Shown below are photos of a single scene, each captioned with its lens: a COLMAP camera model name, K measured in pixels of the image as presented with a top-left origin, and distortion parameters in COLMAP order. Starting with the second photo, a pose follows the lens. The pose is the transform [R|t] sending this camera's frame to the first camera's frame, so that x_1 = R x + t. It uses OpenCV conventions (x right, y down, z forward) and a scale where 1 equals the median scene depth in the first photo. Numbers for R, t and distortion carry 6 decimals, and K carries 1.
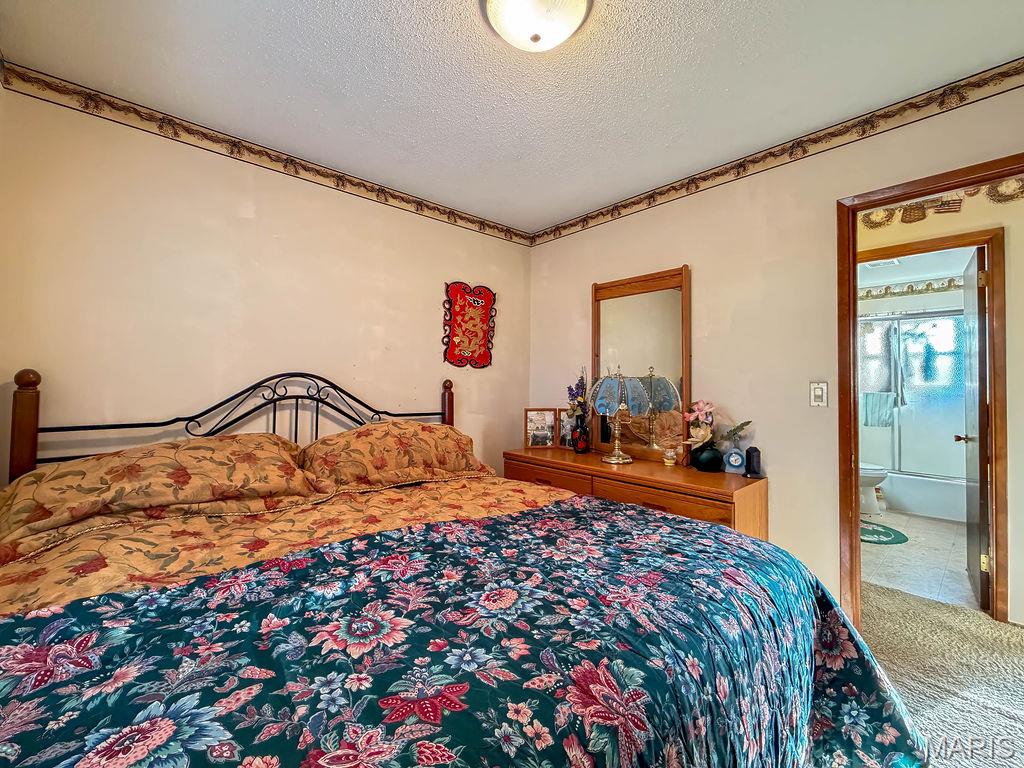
lens RADIAL K [[417.7, 0, 512.2], [0, 417.7, 377.1], [0, 0, 1]] dist [0.000746, 0.000240]
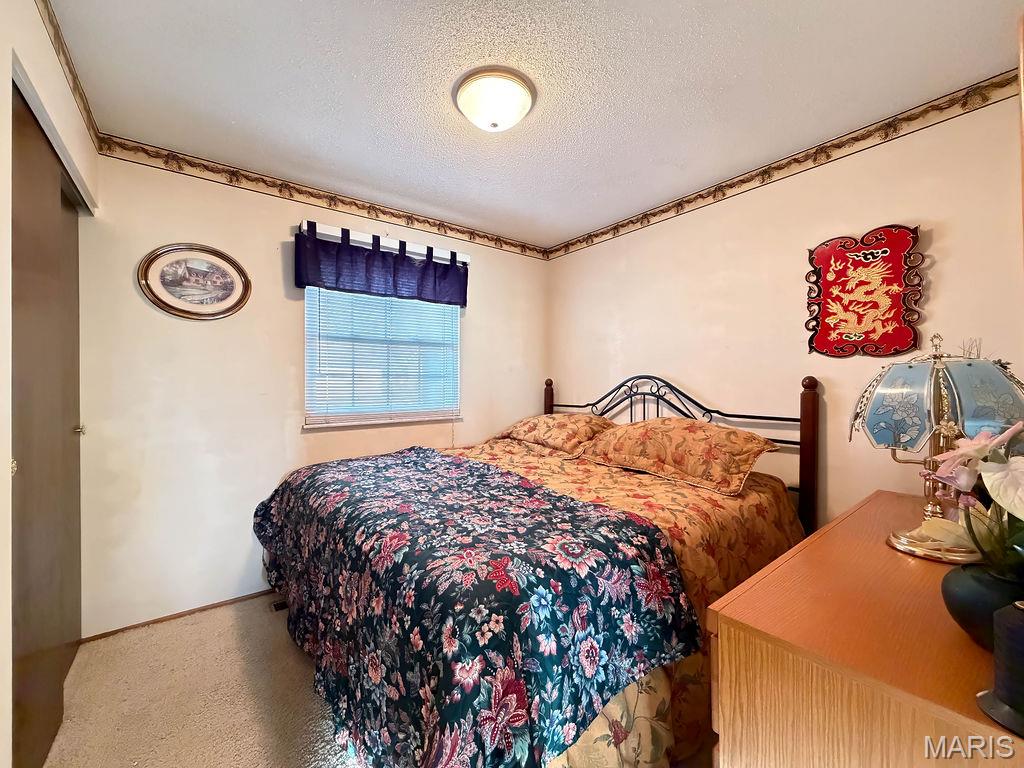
lens RADIAL K [[407.1, 0, 511.1], [0, 407.1, 382.9], [0, 0, 1]] dist [-0.001732, -0.000067]
pose [[-0.063452, -0.015490, -0.997865, 0.776029], [0.014070, 0.999766, -0.016414, 0.027979], [0.997886, -0.015081, -0.063219, 0.642651]]
